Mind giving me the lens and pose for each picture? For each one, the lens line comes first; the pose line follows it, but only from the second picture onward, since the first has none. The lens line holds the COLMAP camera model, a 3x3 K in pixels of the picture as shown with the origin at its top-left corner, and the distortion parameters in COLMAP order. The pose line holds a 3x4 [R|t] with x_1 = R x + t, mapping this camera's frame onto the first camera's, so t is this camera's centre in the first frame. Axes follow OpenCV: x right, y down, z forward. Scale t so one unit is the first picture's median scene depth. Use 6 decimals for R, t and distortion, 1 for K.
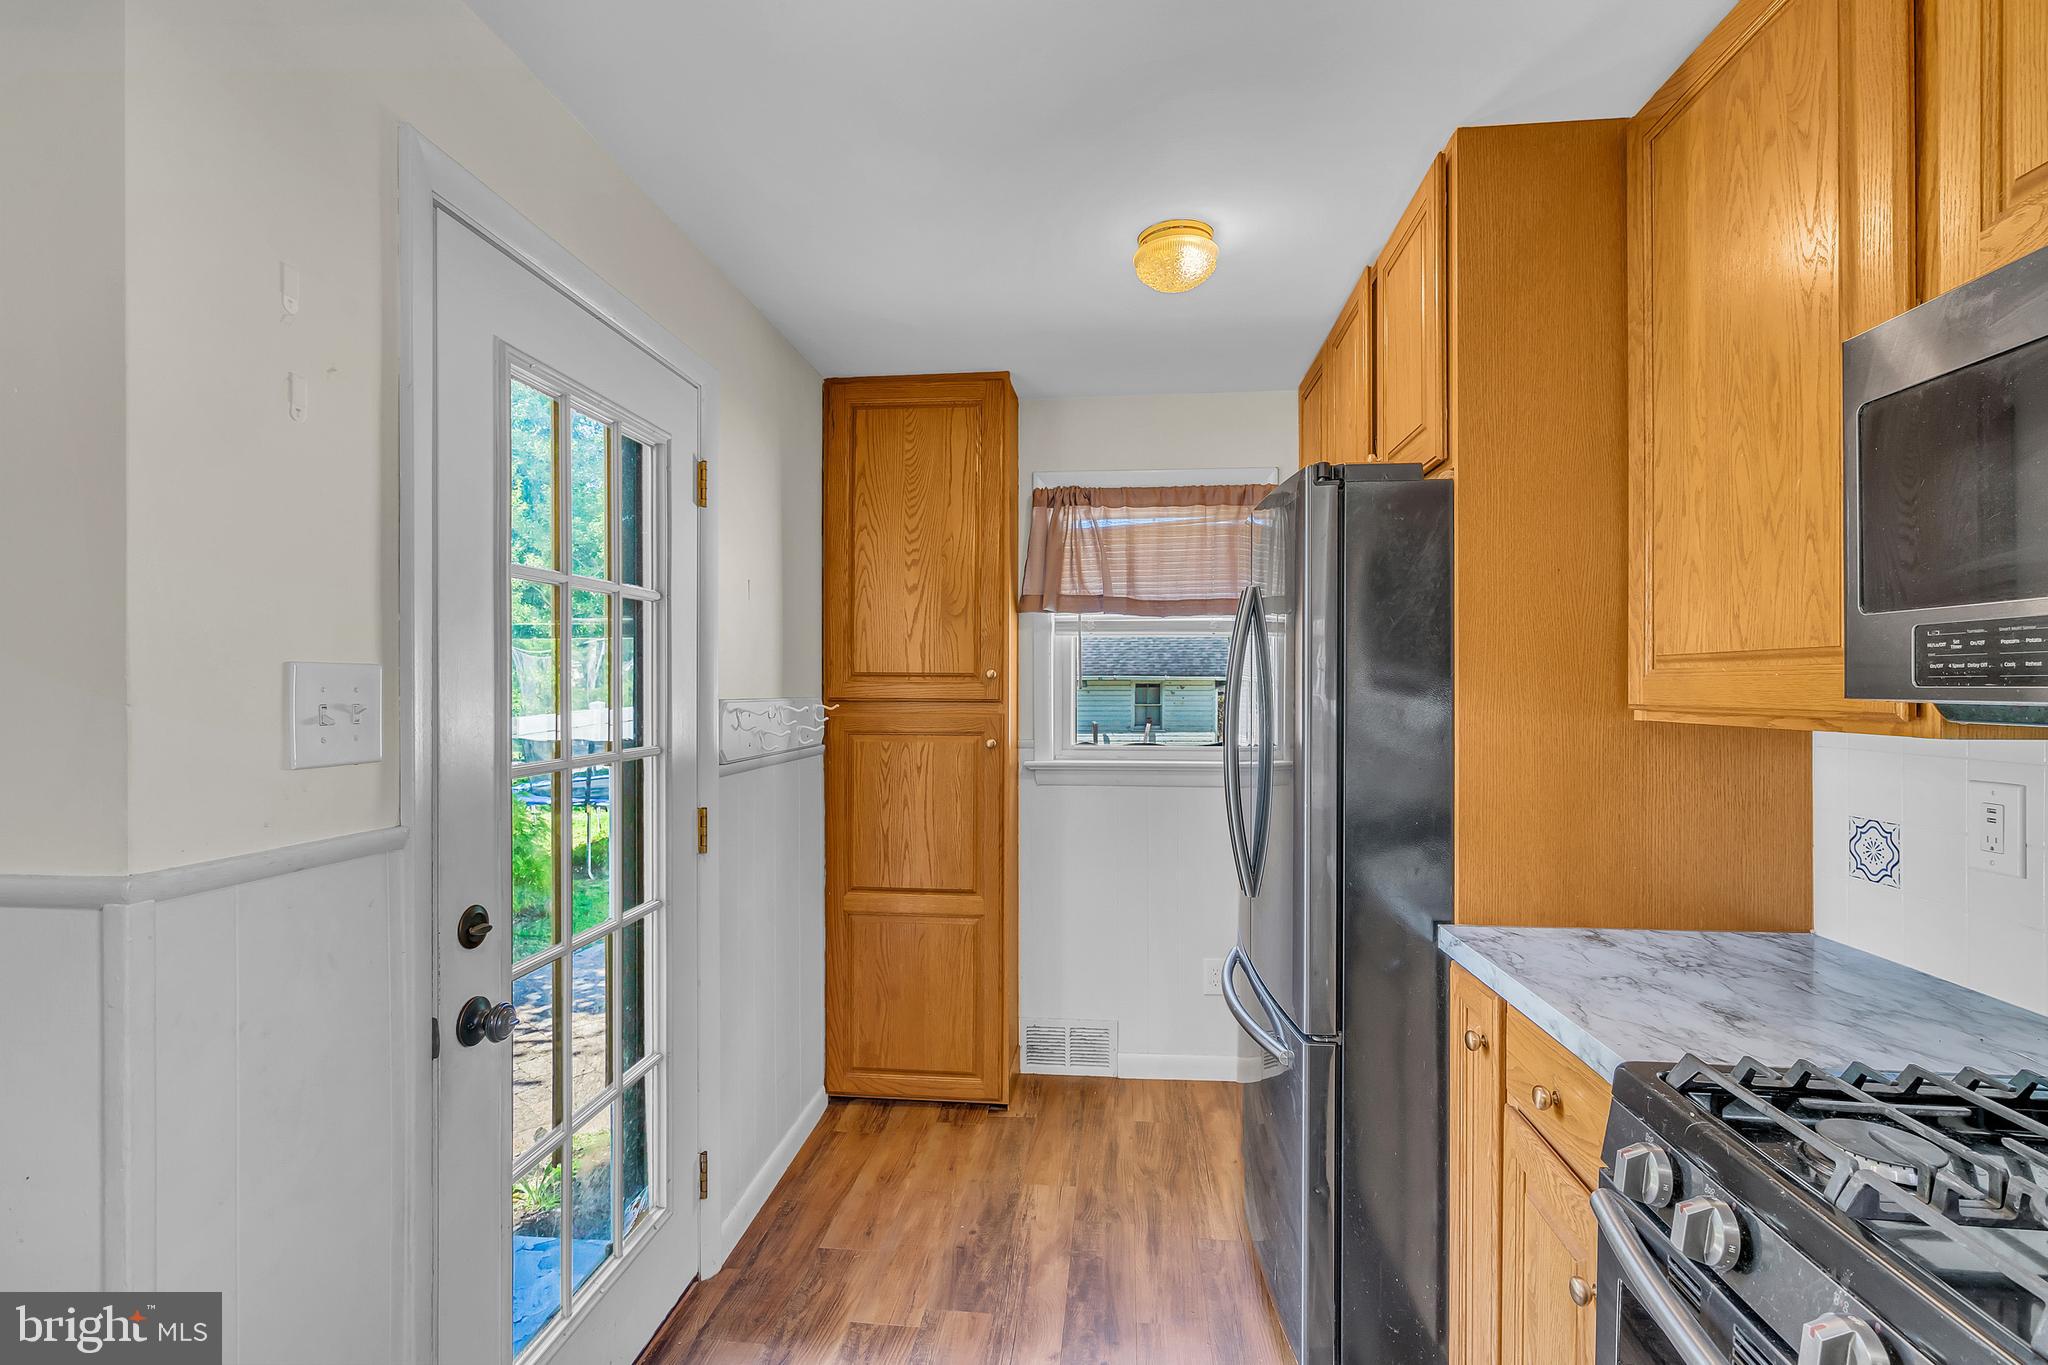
lens RADIAL K [[920.6, 0, 1026.4], [0, 920.6, 686.2], [0, 0, 1]] dist [-0.004079, 0.000541]
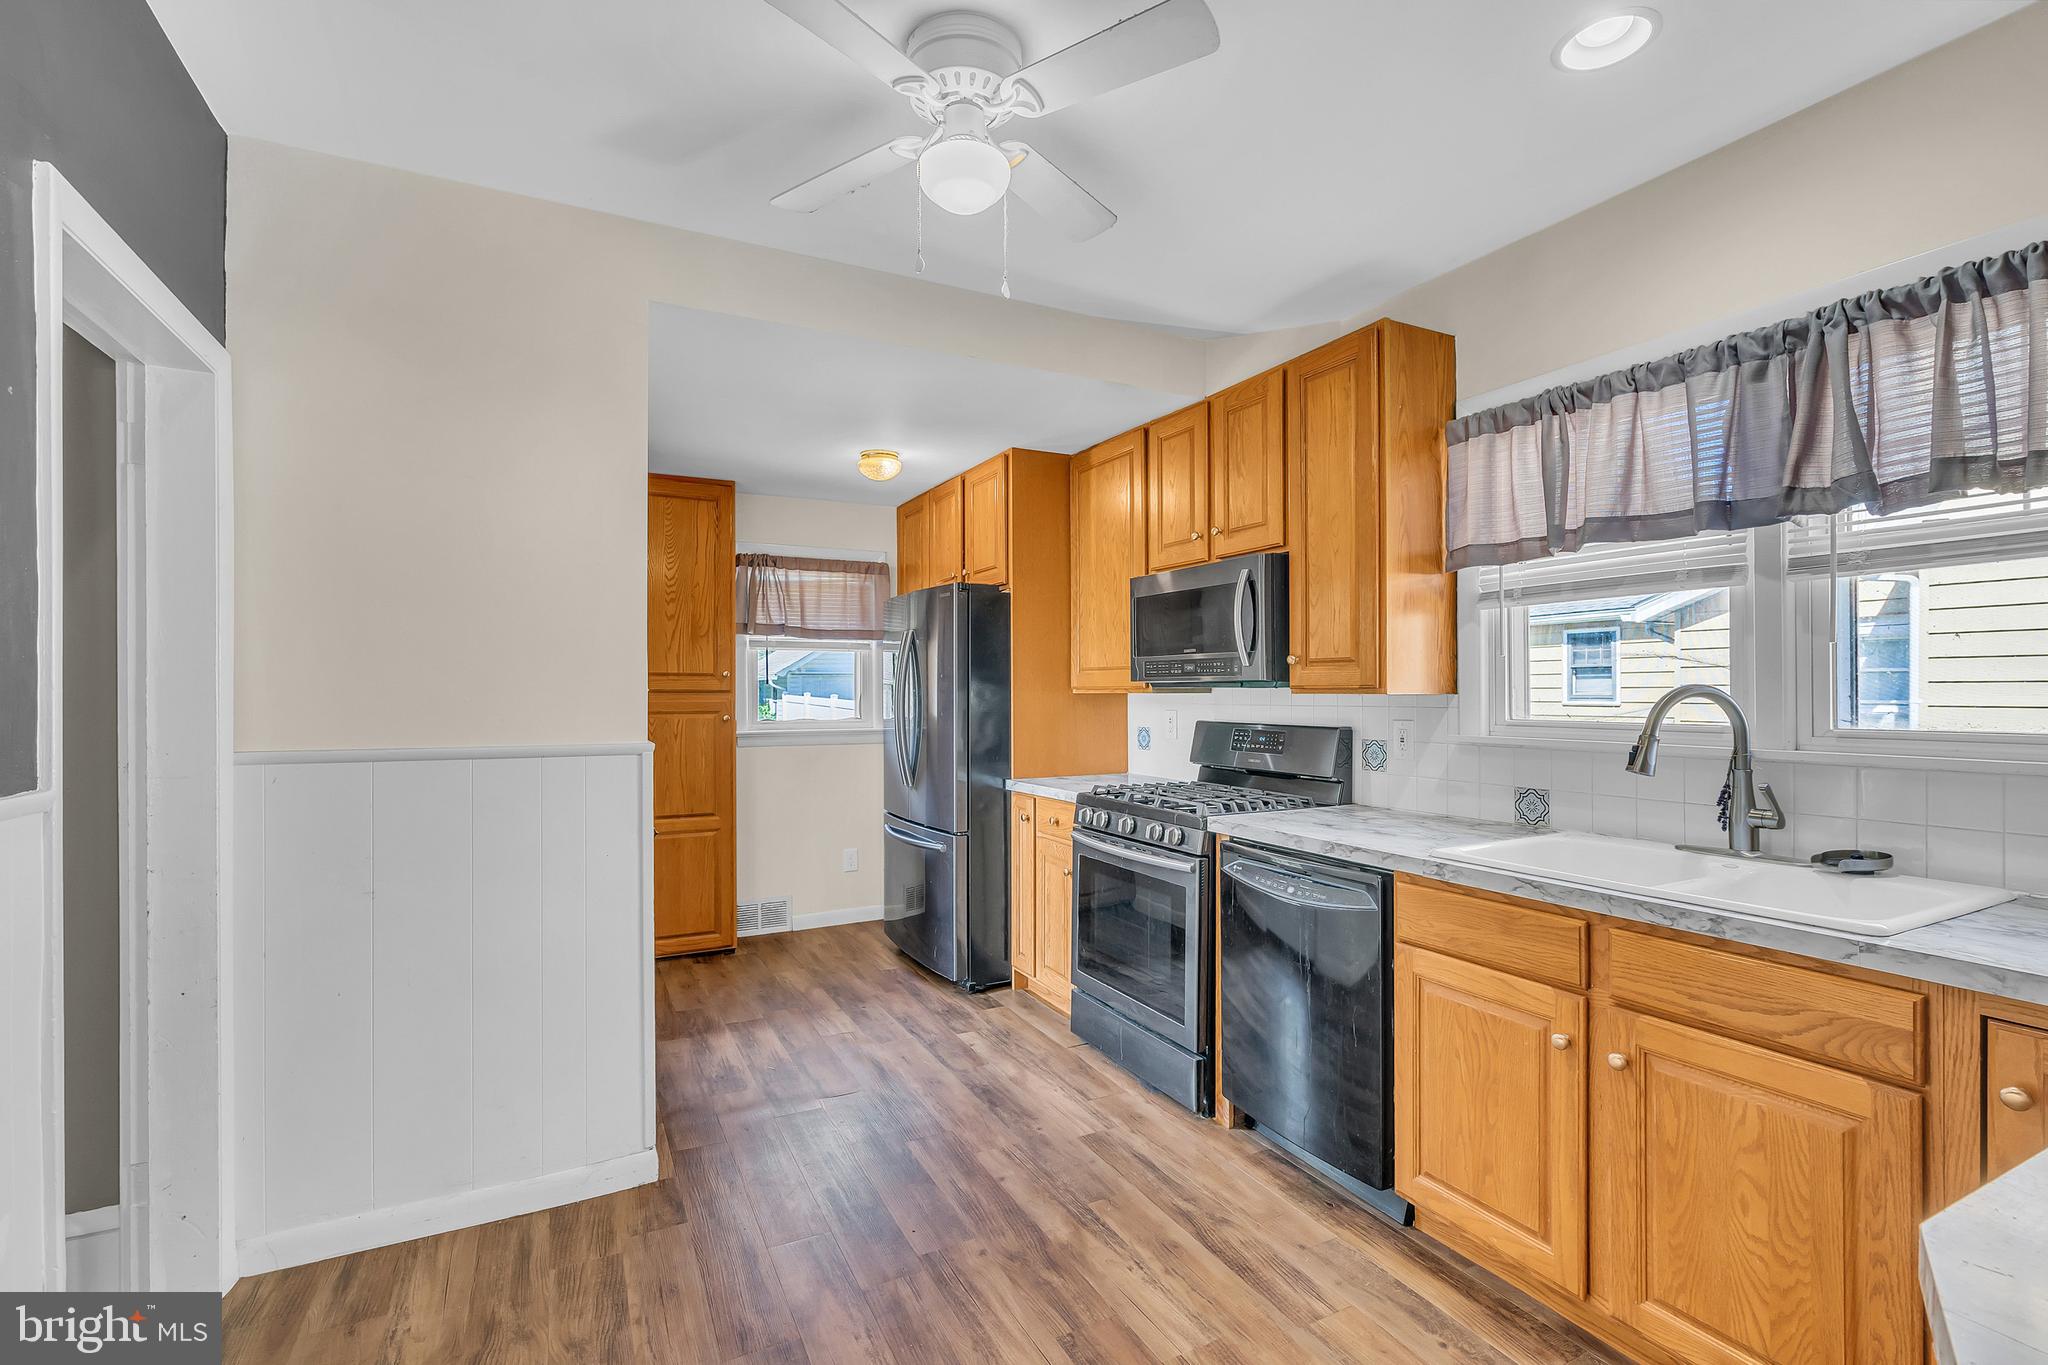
lens RADIAL K [[920.6, 0, 1026.4], [0, 920.6, 686.2], [0, 0, 1]] dist [-0.004079, 0.000541]
pose [[0.838477, 0.001226, 0.544936, -0.464864], [0.002221, 0.999981, -0.005668, 0.017766], [-0.544933, 0.005963, 0.838459, -0.593386]]
